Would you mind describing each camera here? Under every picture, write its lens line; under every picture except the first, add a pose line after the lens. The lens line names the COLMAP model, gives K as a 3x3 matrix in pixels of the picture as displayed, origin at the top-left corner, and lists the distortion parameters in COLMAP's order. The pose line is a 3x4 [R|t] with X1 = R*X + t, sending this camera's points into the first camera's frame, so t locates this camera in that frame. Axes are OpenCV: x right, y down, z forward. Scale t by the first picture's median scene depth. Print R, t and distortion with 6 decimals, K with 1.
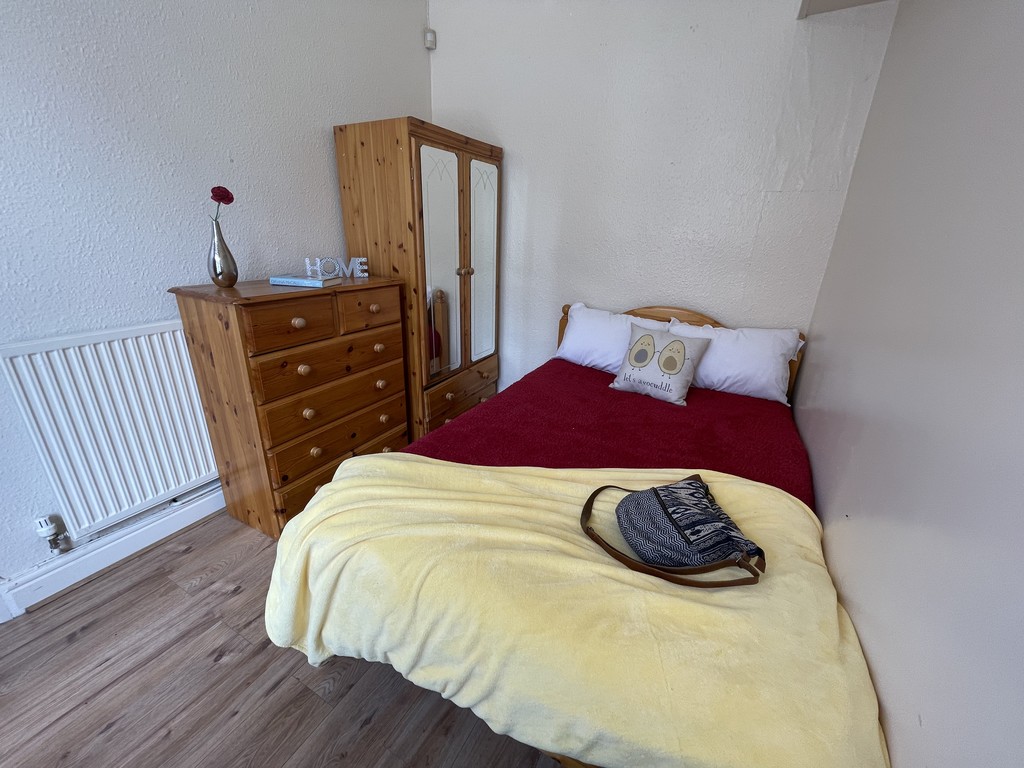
lens RADIAL K [[414.4, 0, 513.4], [0, 414.4, 382.2], [0, 0, 1]] dist [0.000748, -0.000297]
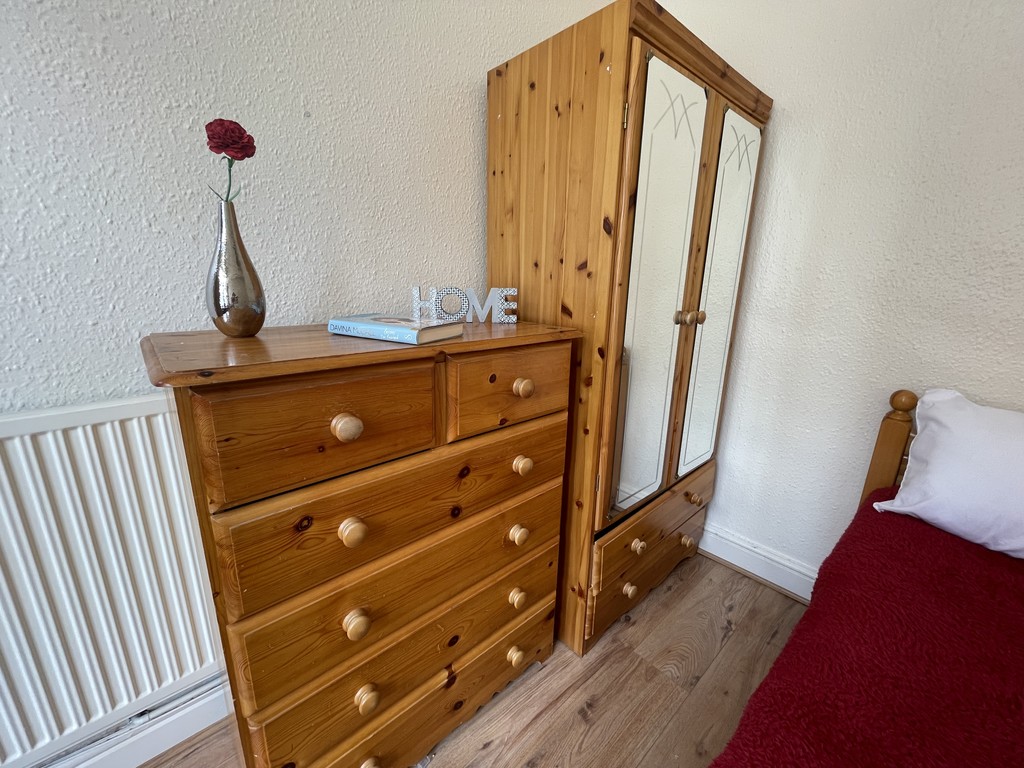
lens RADIAL K [[414.4, 0, 513.4], [0, 414.4, 382.2], [0, 0, 1]] dist [0.000748, -0.000297]
pose [[0.943497, 0.072485, -0.323356, -0.177229], [-0.106754, 0.990248, -0.089510, -0.131385], [0.313715, 0.118973, 0.942034, 0.508998]]
